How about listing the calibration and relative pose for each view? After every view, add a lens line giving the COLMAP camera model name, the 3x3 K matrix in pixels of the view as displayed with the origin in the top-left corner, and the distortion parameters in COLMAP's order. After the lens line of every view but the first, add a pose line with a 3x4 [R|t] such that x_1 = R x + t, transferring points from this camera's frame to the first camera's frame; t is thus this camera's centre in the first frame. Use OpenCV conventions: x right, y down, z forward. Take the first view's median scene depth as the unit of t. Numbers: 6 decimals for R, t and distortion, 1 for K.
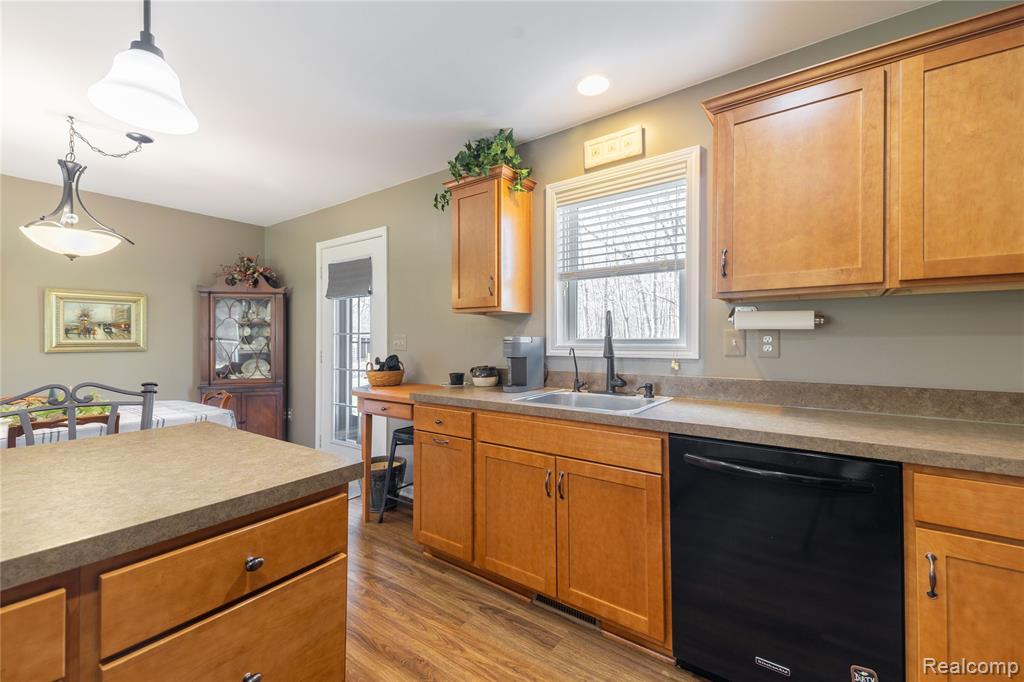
lens RADIAL K [[417.6, 0, 518.3], [0, 417.6, 335.3], [0, 0, 1]] dist [0.034249, -0.004752]
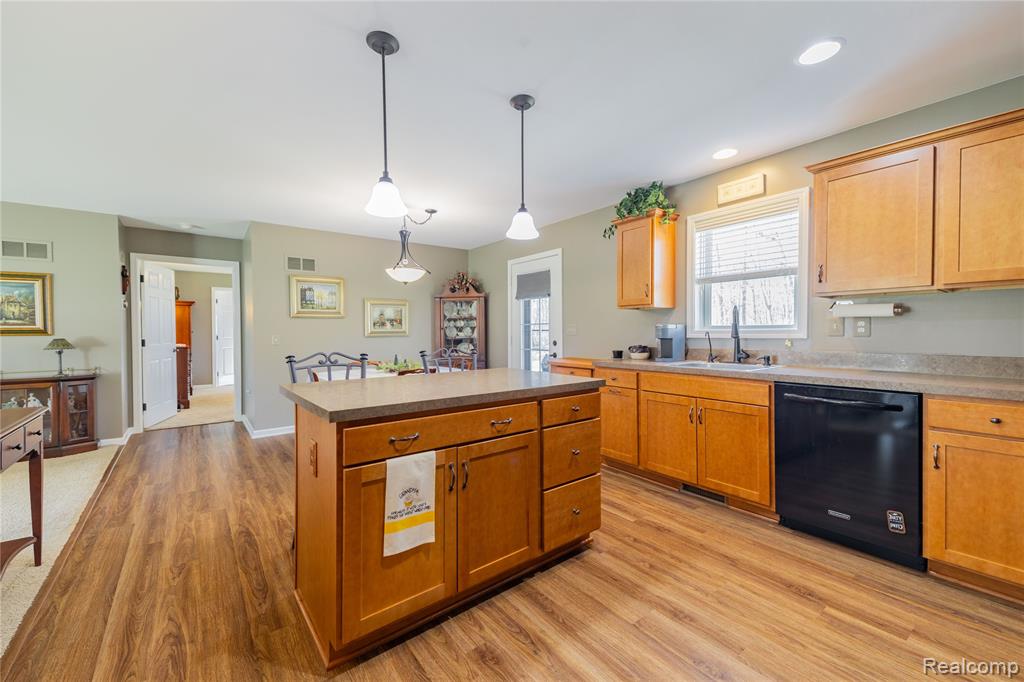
lens RADIAL K [[417.6, 0, 511.3], [0, 417.6, 336.1], [0, 0, 1]] dist [0.034249, -0.004752]
pose [[0.954662, -0.001831, -0.297686, -0.095134], [0.008941, 0.999706, 0.022524, 0.007489], [0.297558, -0.024164, 0.954398, -0.659042]]
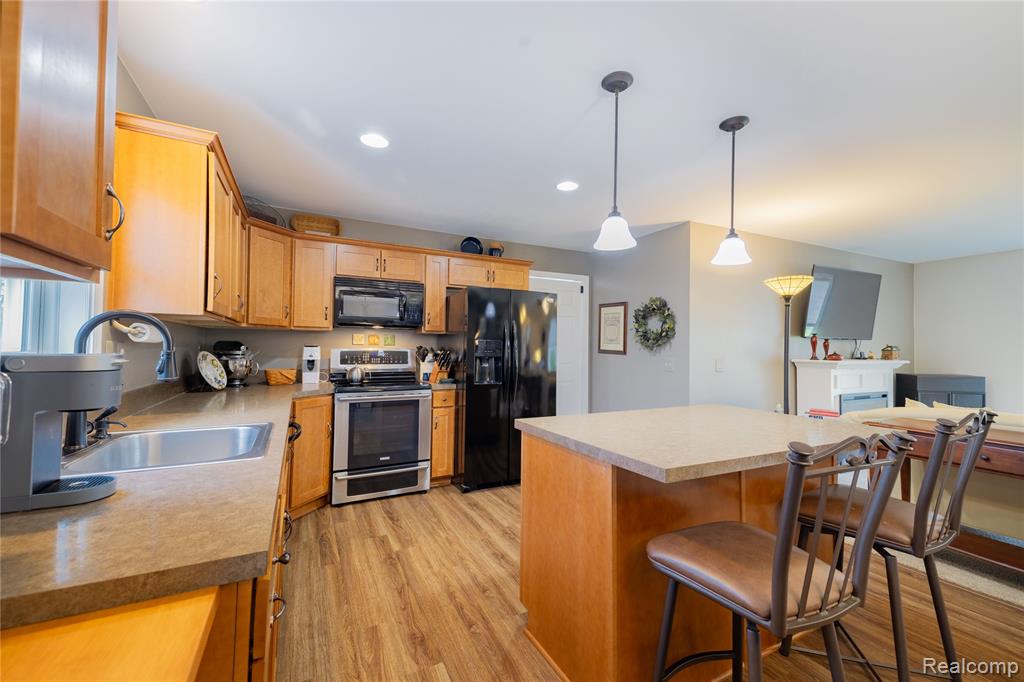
lens RADIAL K [[417.6, 0, 516.7], [0, 417.6, 333.9], [0, 0, 1]] dist [0.034249, -0.004752]
pose [[-0.890535, 0.001186, 0.454914, -0.637154], [-0.017425, 0.999174, -0.036717, -0.011833], [-0.454582, -0.040625, -0.889778, 1.367858]]
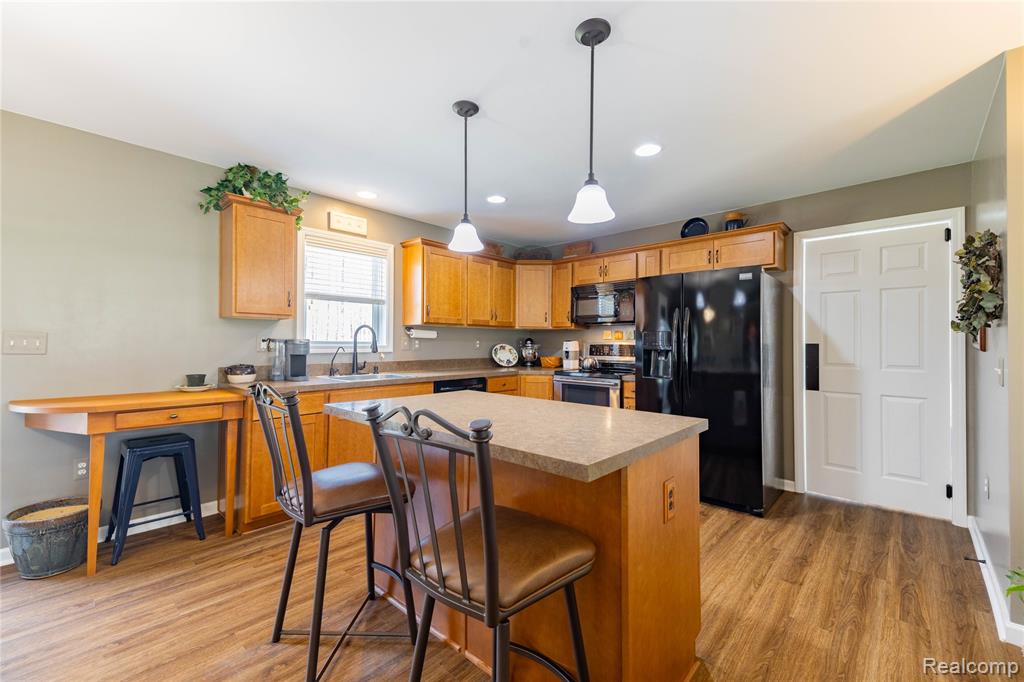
lens RADIAL K [[417.6, 0, 511.5], [0, 417.6, 339.2], [0, 0, 1]] dist [0.034249, -0.004752]
pose [[0.129627, 0.009663, 0.991516, -1.468415], [-0.014993, 0.999857, -0.007784, 0.003492], [-0.991449, -0.013857, 0.129753, 0.190049]]
